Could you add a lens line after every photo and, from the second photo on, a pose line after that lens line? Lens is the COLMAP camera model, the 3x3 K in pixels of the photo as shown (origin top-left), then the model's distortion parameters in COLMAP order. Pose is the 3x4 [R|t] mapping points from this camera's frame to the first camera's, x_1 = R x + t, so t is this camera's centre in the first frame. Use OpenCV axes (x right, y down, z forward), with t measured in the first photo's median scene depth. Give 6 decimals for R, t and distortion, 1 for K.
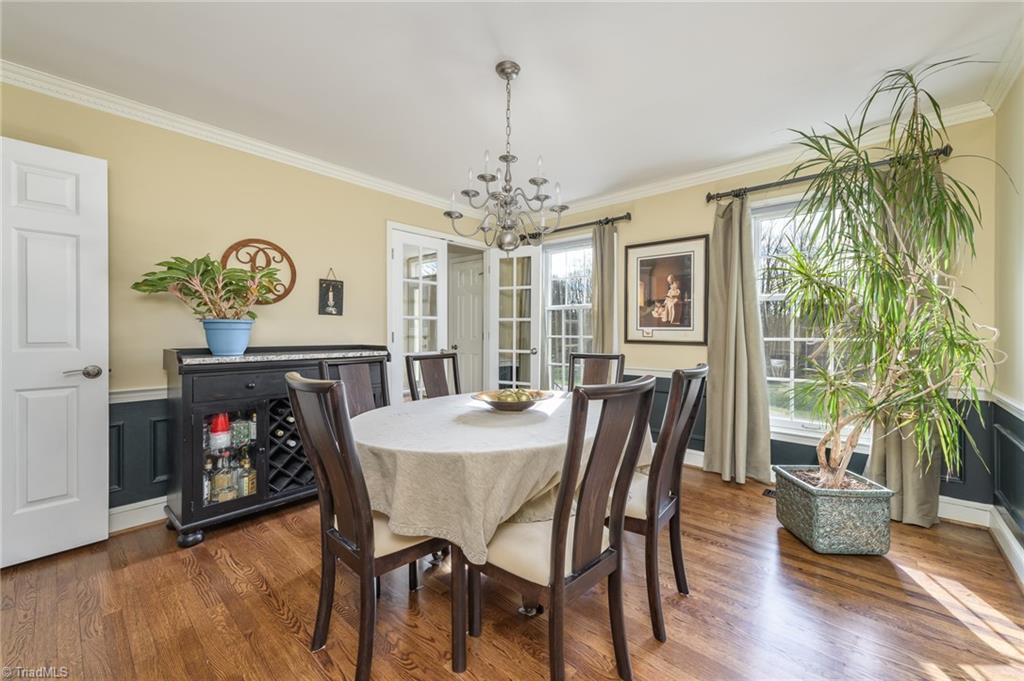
lens RADIAL K [[403.7, 0, 510.0], [0, 403.7, 332.3], [0, 0, 1]] dist [0.016662, 0.000042]
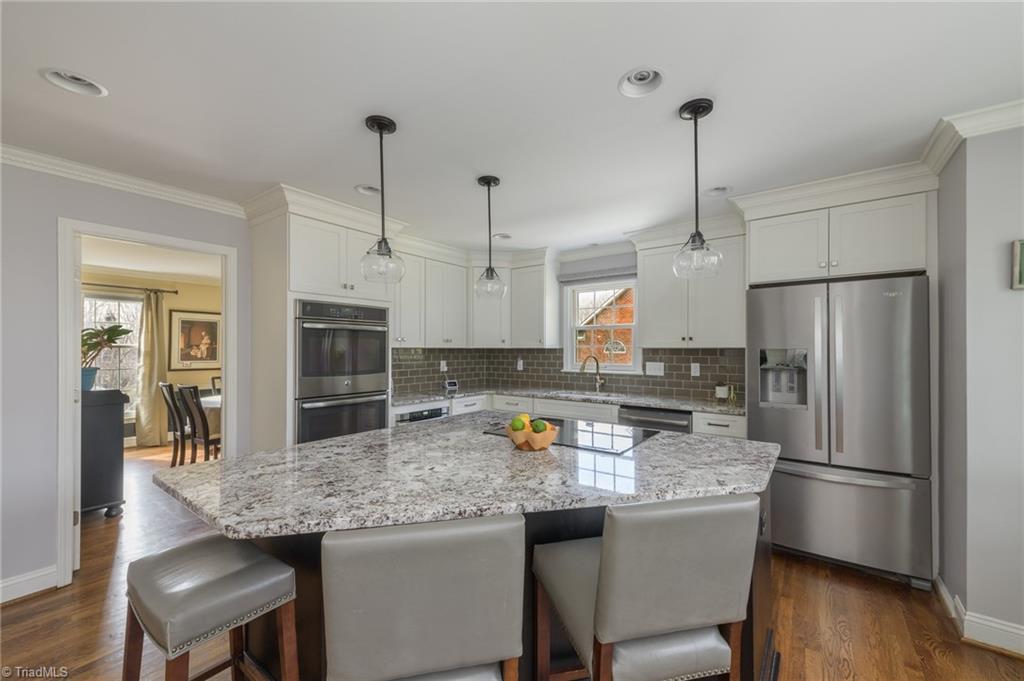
lens RADIAL K [[403.7, 0, 514.3], [0, 403.7, 348.2], [0, 0, 1]] dist [0.016662, 0.000042]
pose [[-0.105514, 0.007771, 0.994387, -1.481106], [0.007198, 0.999949, -0.007051, -0.043232], [-0.994392, 0.006414, -0.105564, -0.166299]]
